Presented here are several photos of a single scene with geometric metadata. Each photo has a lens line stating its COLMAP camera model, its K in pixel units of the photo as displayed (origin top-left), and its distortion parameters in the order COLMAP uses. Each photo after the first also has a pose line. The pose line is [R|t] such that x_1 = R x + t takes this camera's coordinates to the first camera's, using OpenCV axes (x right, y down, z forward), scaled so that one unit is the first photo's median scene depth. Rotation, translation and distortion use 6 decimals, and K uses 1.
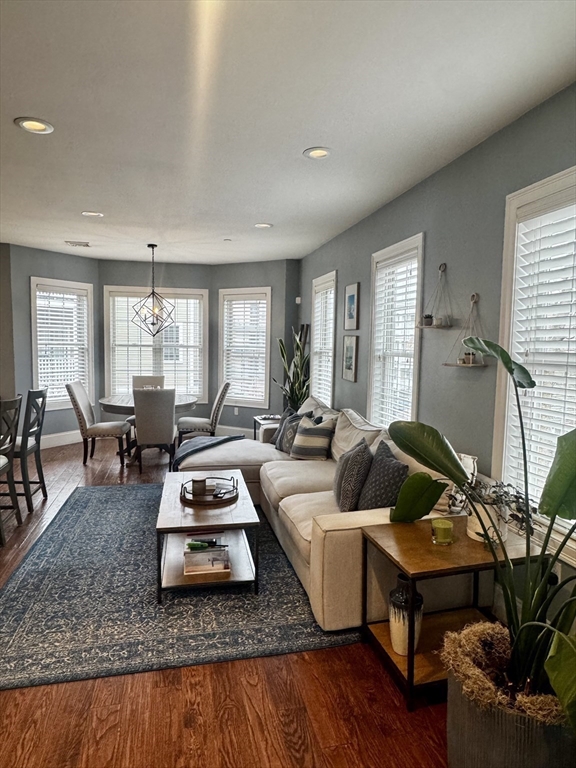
lens RADIAL K [[499.5, 0, 287.7], [0, 499.5, 384.1], [0, 0, 1]] dist [-0.006165, -0.003476]
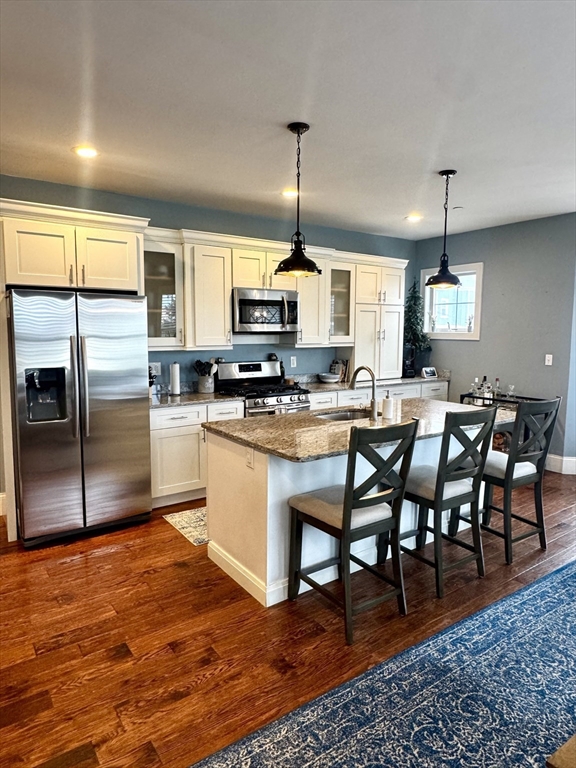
lens RADIAL K [[499.5, 0, 288.6], [0, 499.5, 382.9], [0, 0, 1]] dist [-0.006165, -0.003476]
pose [[0.370150, 0.088065, -0.924789, 0.015043], [-0.067689, 0.995407, 0.067697, -0.035086], [0.926503, 0.037540, 0.374411, 0.507645]]
